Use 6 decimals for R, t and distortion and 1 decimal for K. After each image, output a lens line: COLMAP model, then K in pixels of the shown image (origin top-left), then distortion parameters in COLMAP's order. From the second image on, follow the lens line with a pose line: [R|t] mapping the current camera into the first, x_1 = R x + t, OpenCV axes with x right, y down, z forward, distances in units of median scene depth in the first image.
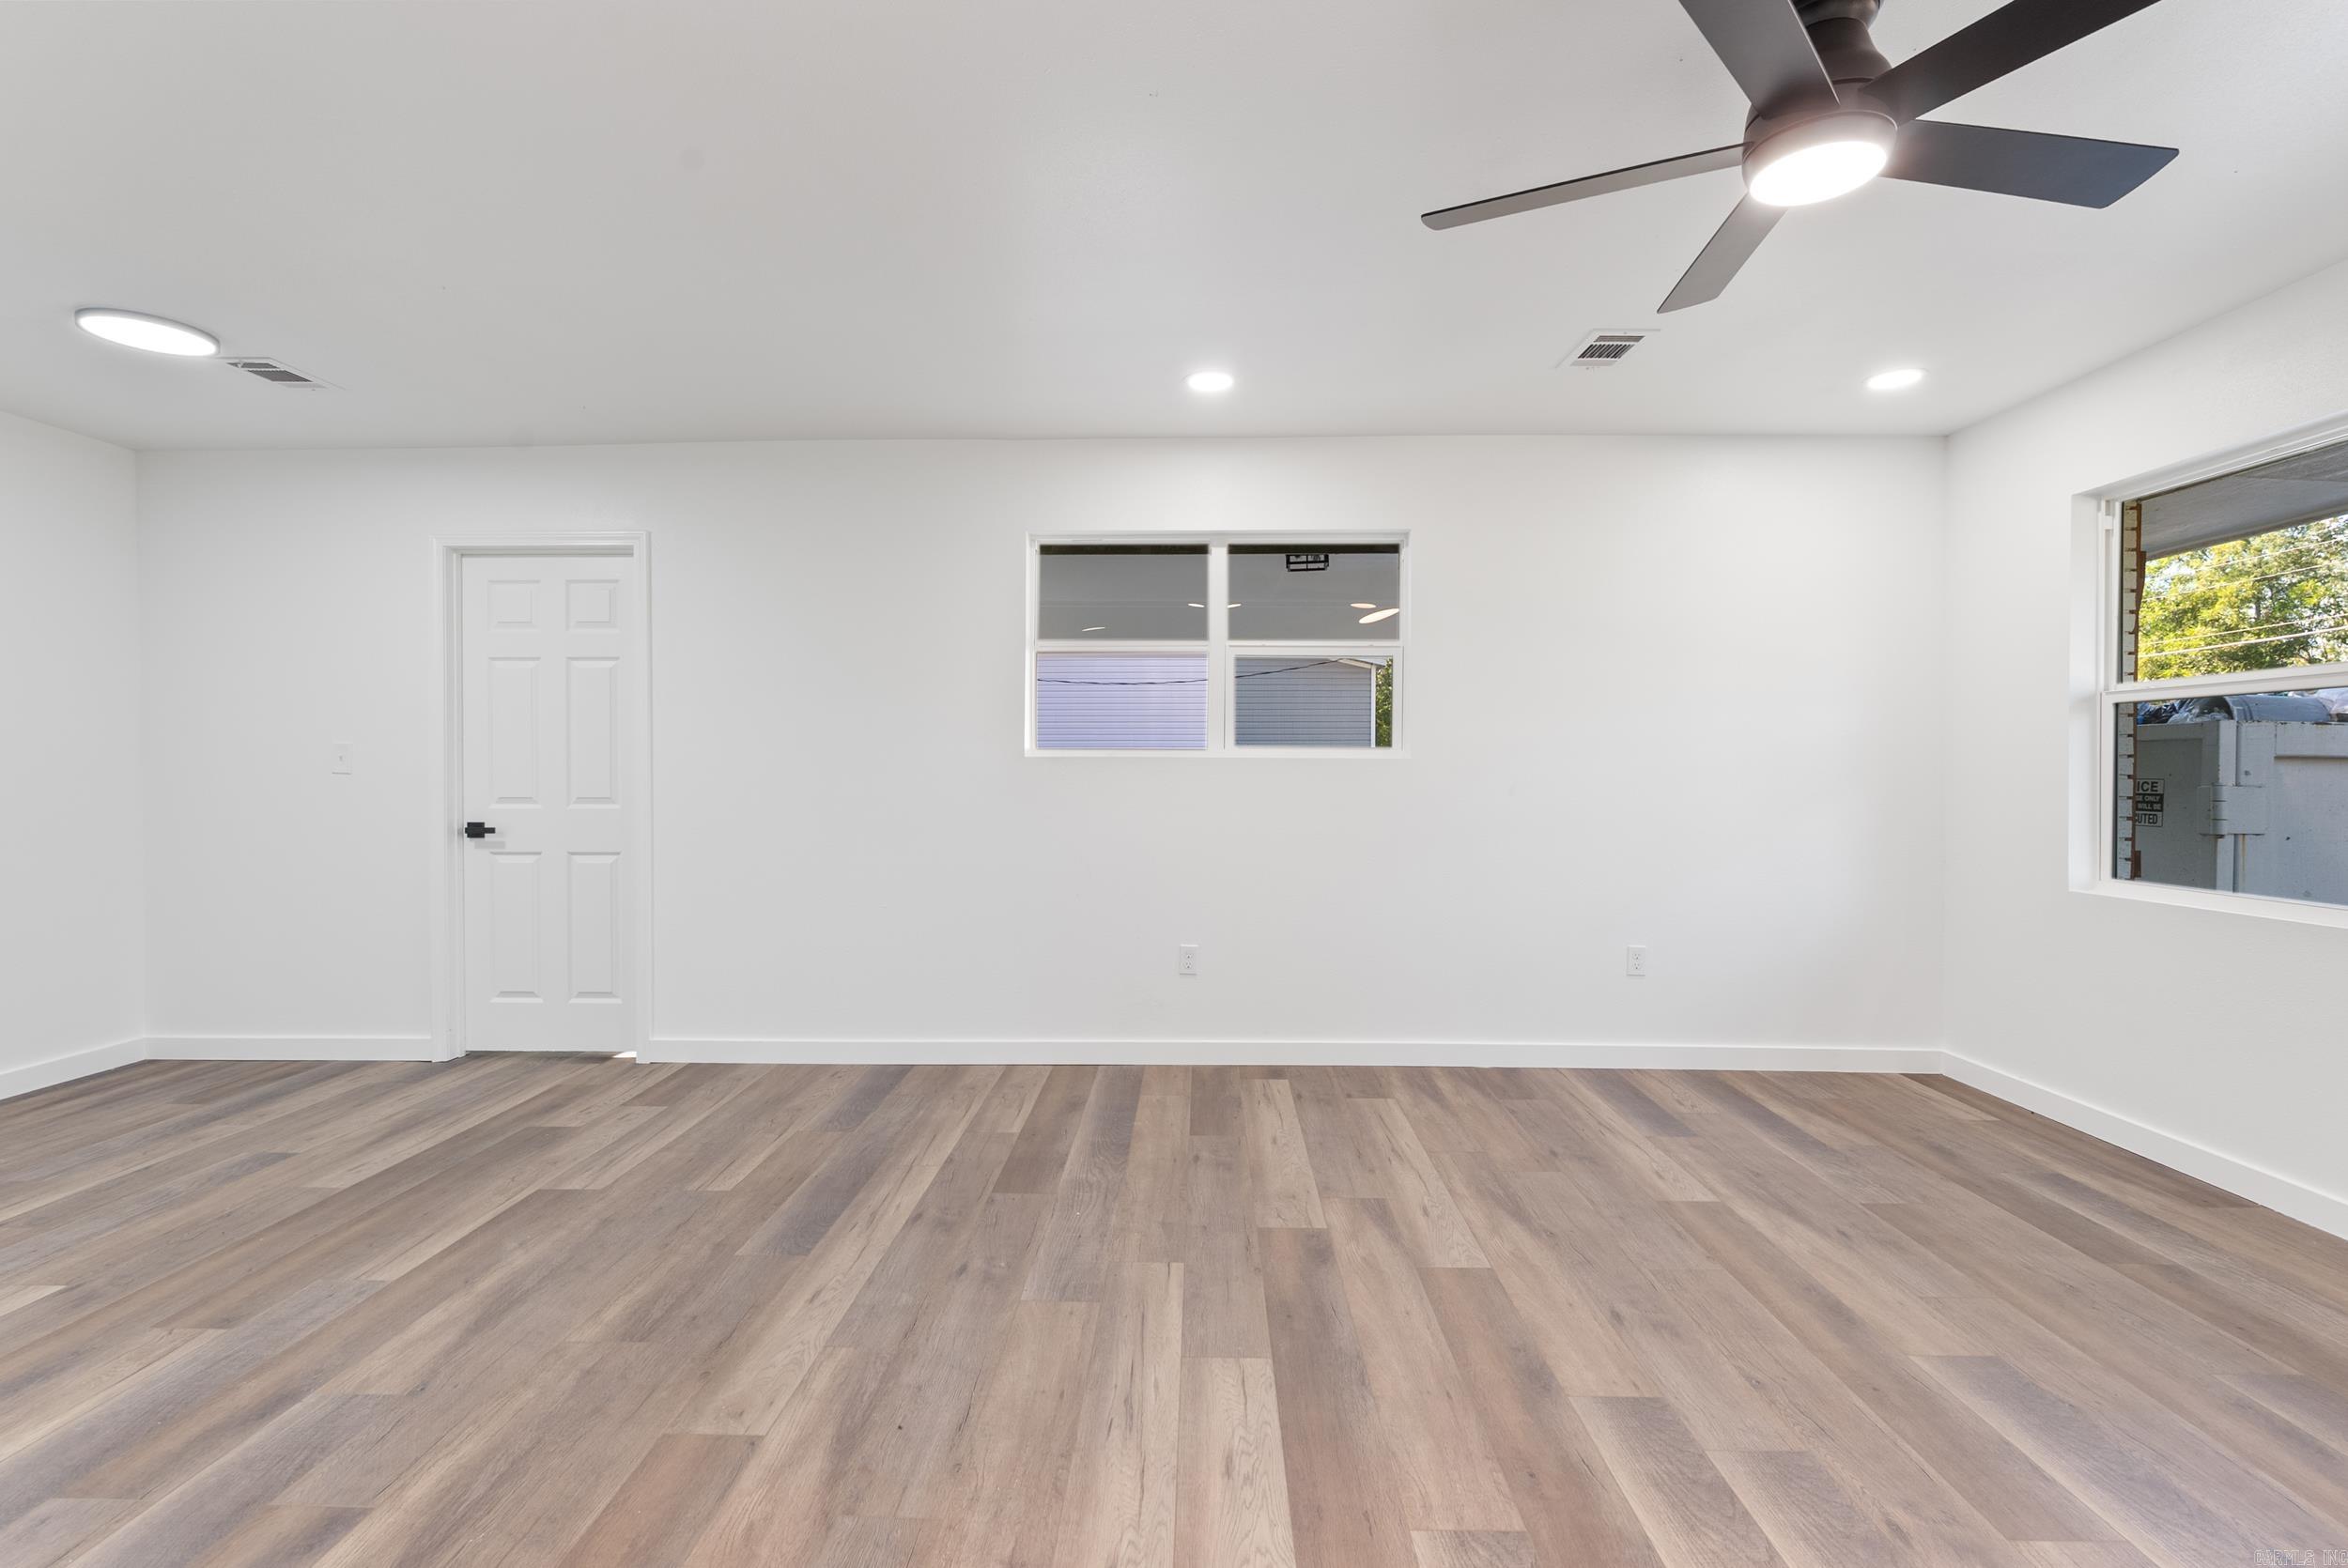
lens RADIAL K [[1039.1, 0, 1169.6], [0, 1039.1, 772.5], [0, 0, 1]] dist [-0.005990, 0.000990]
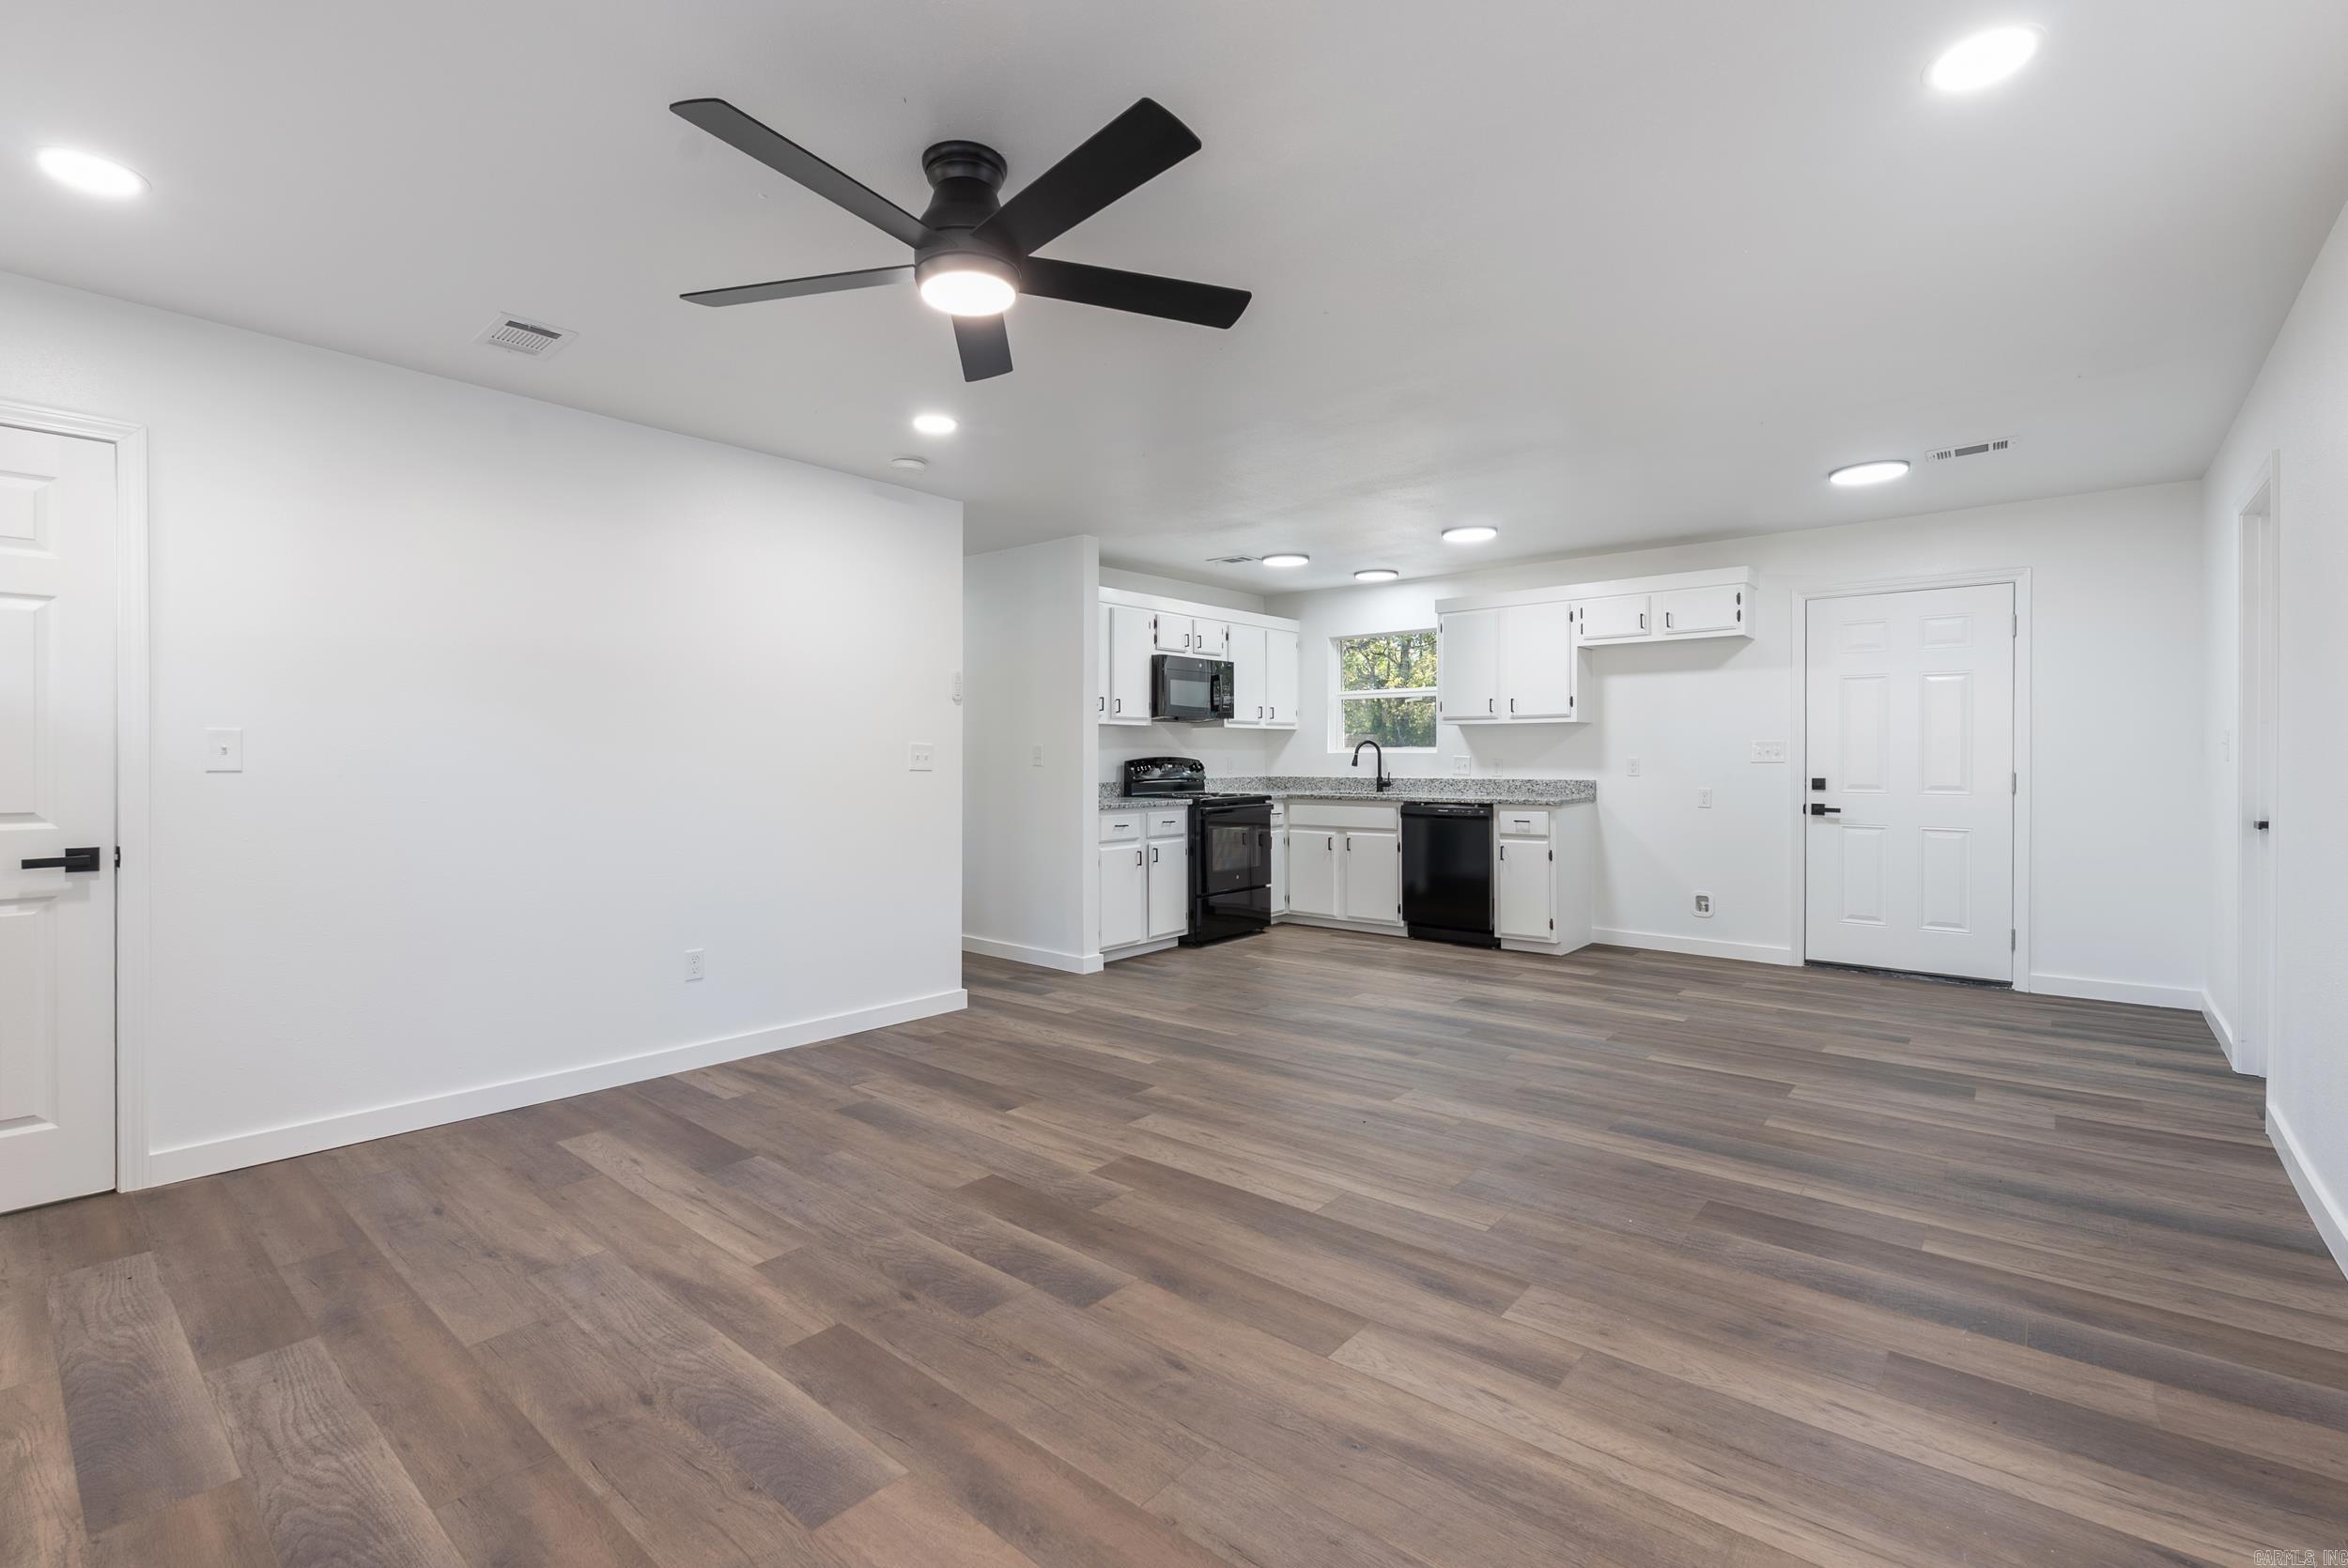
lens RADIAL K [[1039.1, 0, 1174.3], [0, 1039.1, 757.5], [0, 0, 1]] dist [-0.005990, 0.000990]
pose [[-0.625556, 0.001633, -0.780178, 0.933542], [0.002171, 0.999998, 0.000352, -0.006603], [0.780176, -0.001474, -0.625558, 1.282421]]
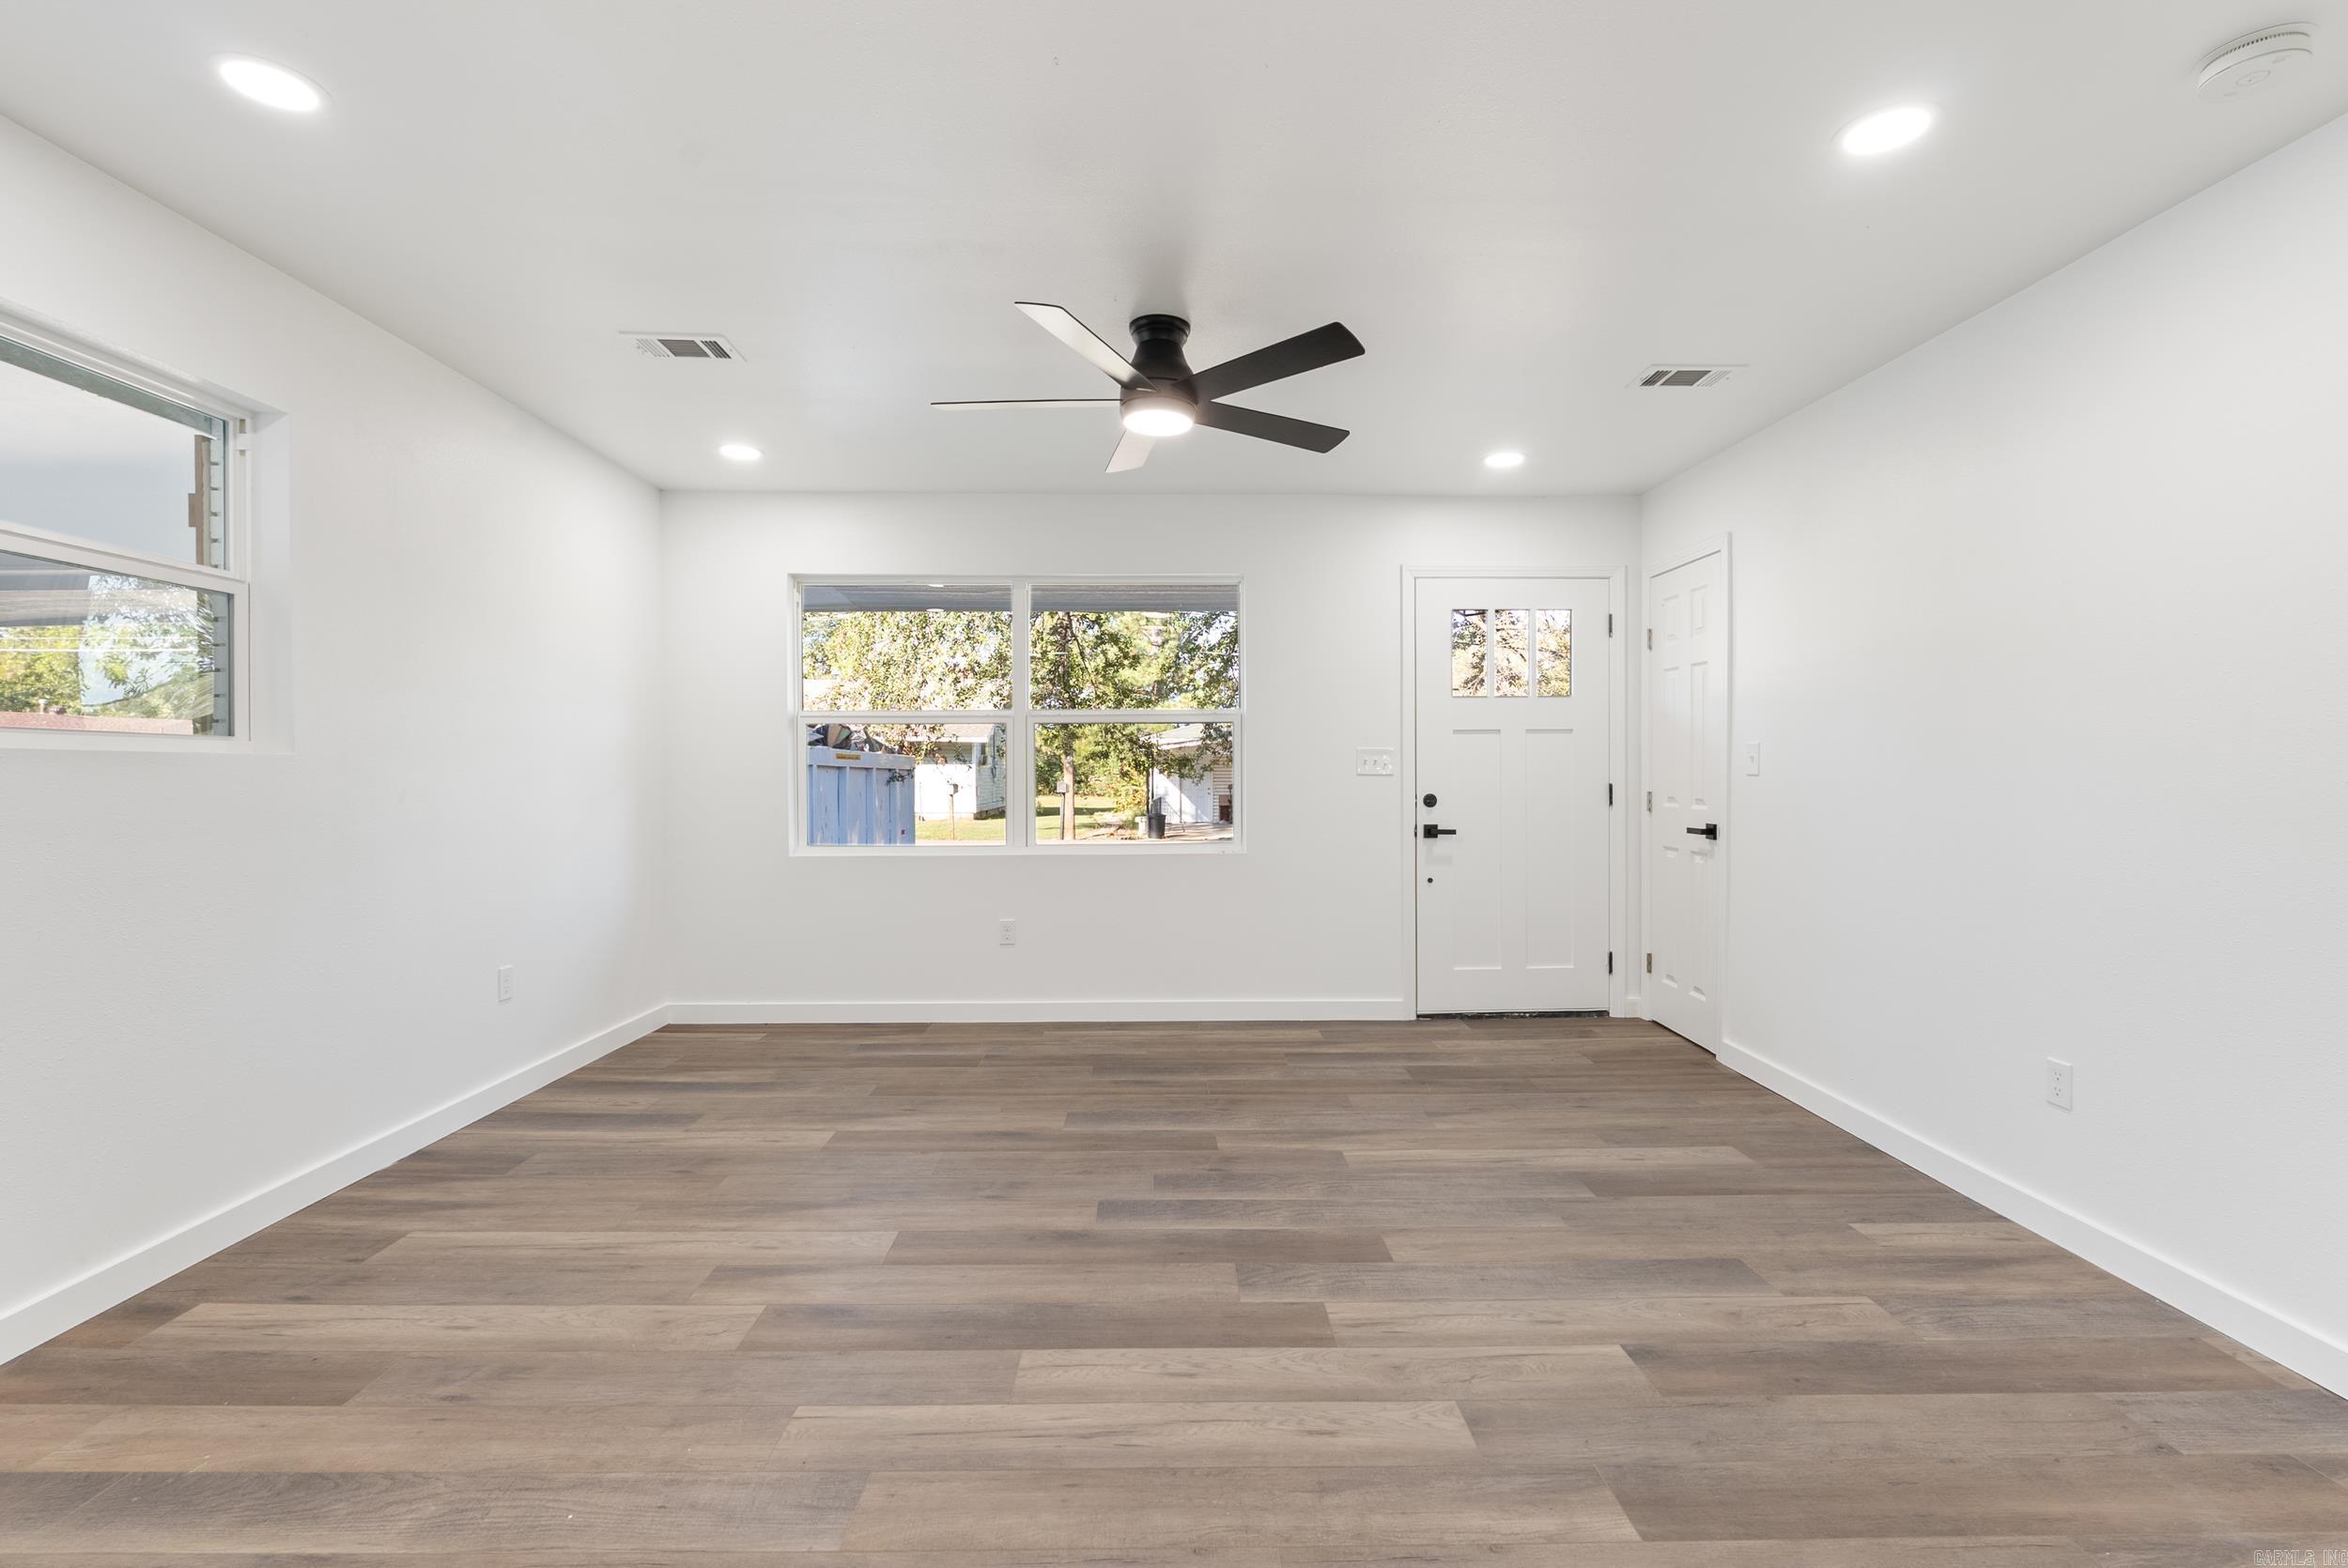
lens RADIAL K [[1039.1, 0, 1181.1], [0, 1039.1, 784.2], [0, 0, 1]] dist [-0.005990, 0.000990]
pose [[-0.056301, -0.015576, 0.998292, -0.703564], [0.002369, 0.999873, 0.015734, -0.006343], [-0.998411, 0.003251, -0.056257, 0.686256]]
